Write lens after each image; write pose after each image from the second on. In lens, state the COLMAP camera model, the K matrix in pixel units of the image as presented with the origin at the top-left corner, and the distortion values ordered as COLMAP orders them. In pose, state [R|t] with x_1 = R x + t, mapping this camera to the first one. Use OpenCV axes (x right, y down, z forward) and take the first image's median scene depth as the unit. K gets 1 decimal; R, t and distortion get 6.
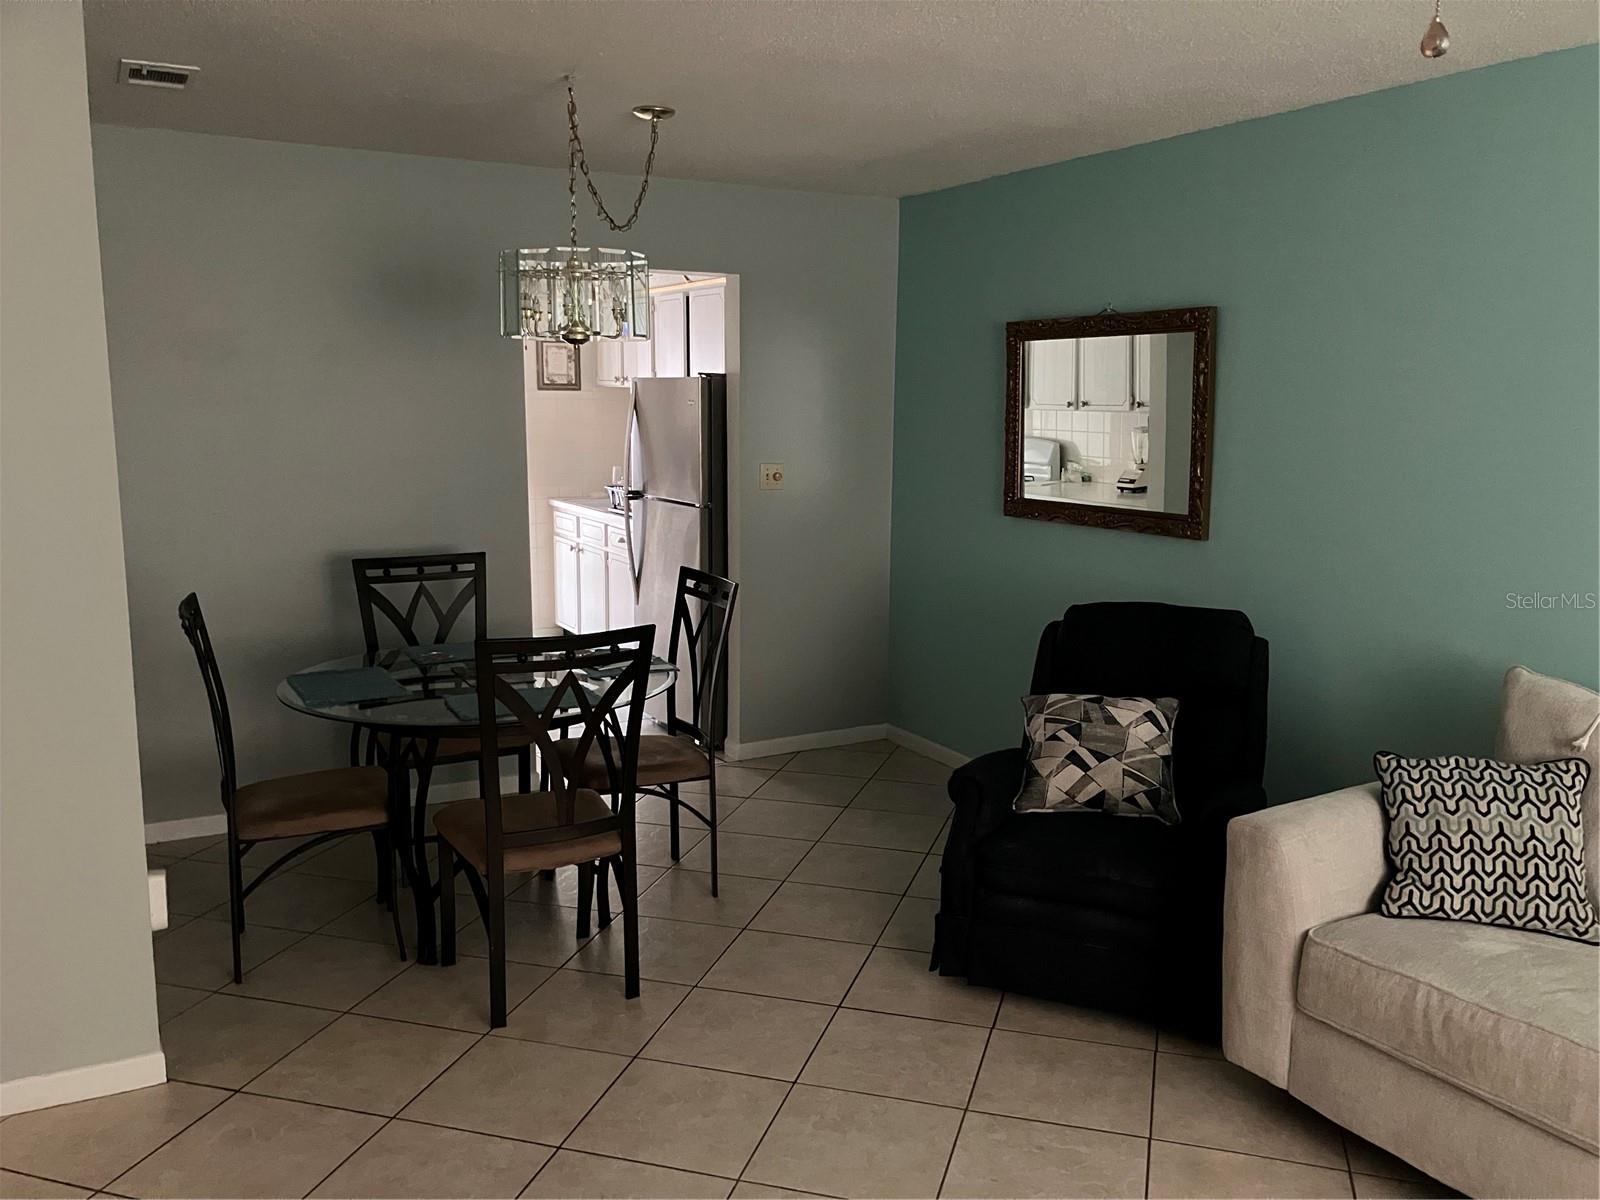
lens RADIAL K [[1321.6, 0, 800.0], [0, 1321.6, 600.0], [0, 0, 1]] dist [-0.001549, -0.001226]
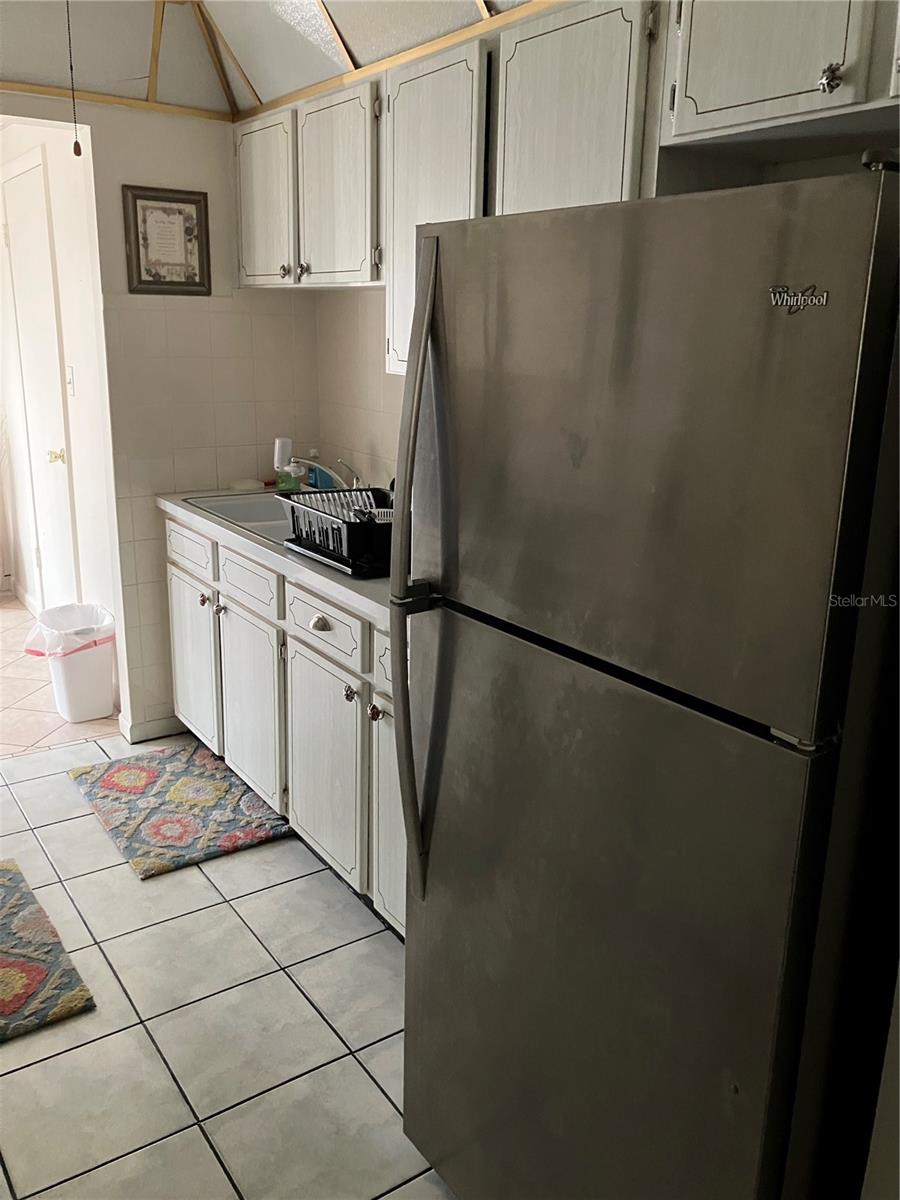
lens RADIAL K [[991.2, 0, 450.1], [0, 991.2, 579.1], [0, 0, 1]] dist [-0.001549, -0.001226]
pose [[0.995272, -0.008459, 0.096761, -0.108889], [-0.001218, 0.995036, 0.099510, -0.083492], [-0.097123, -0.099157, 0.990321, 0.578138]]
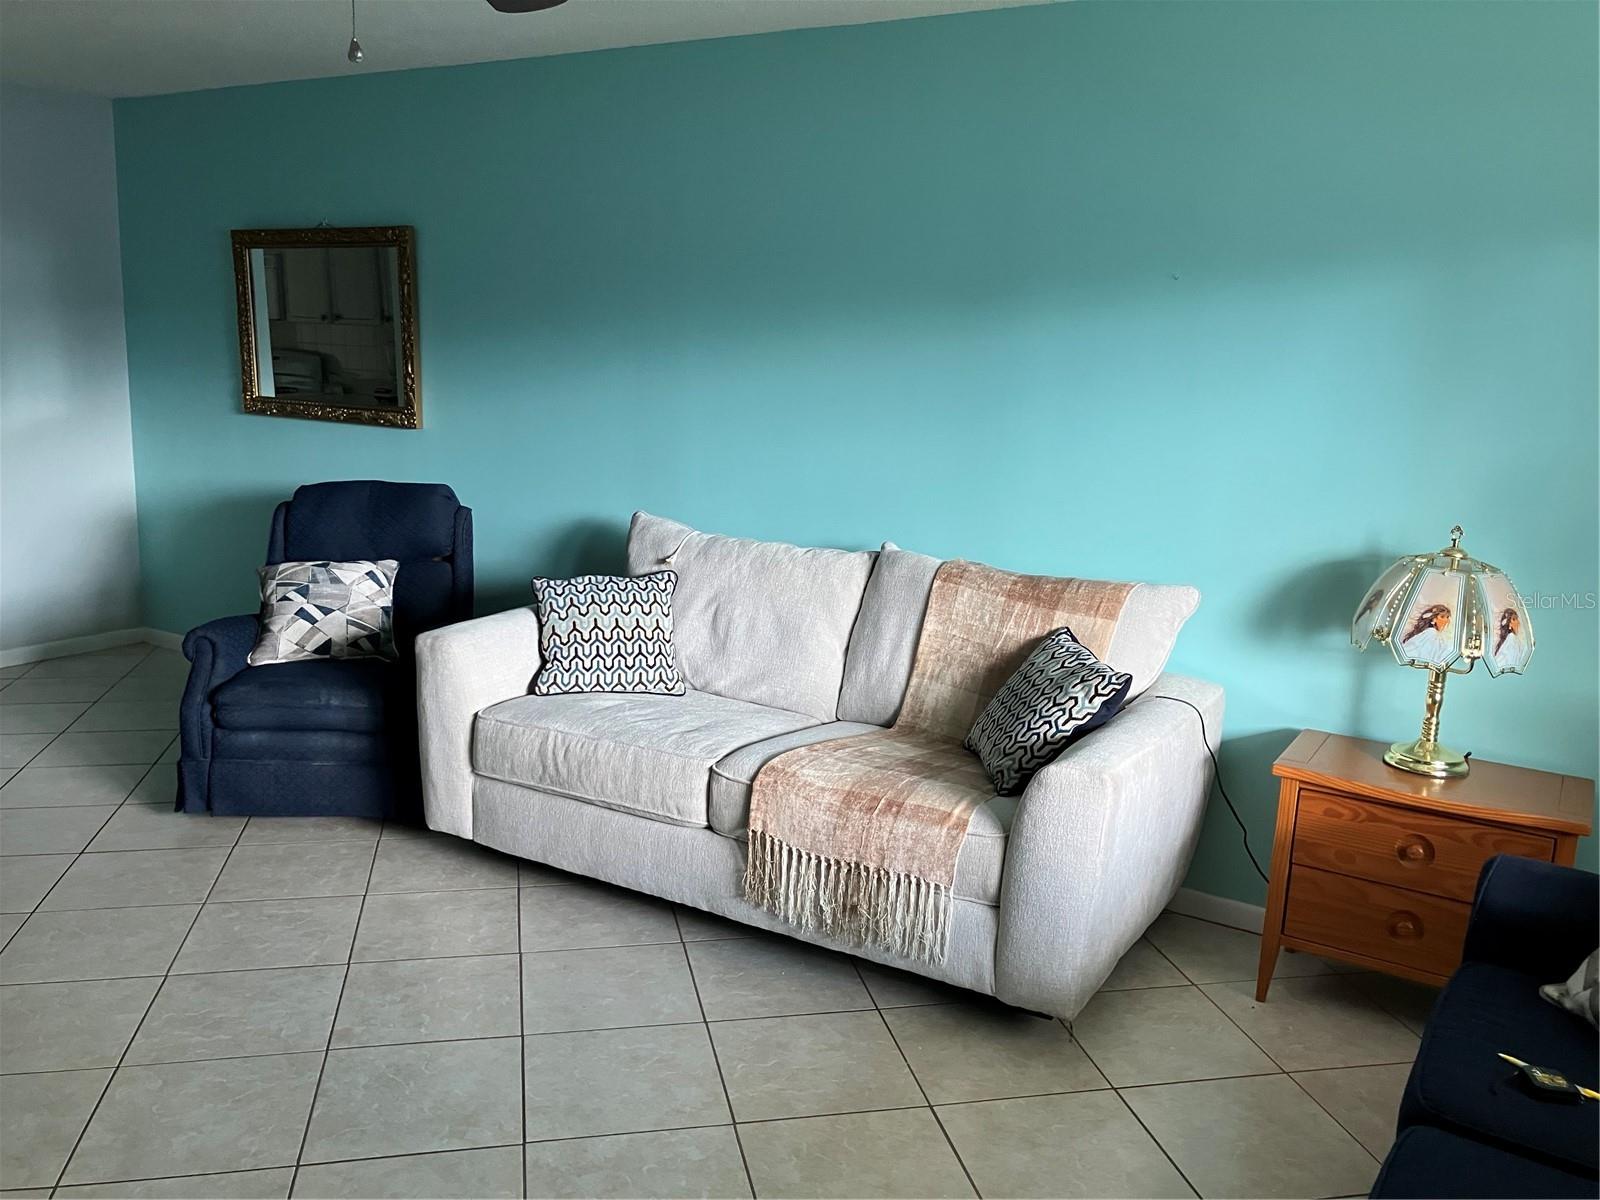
lens RADIAL K [[1259.0, 0, 803.1], [0, 1259.0, 574.3], [0, 0, 1]] dist [-0.004922, -0.012312]
pose [[0.856865, -0.067547, 0.511097, 0.031237], [0.043926, 0.997340, 0.058166, 0.053723], [-0.513666, -0.027390, 0.857553, -0.211600]]
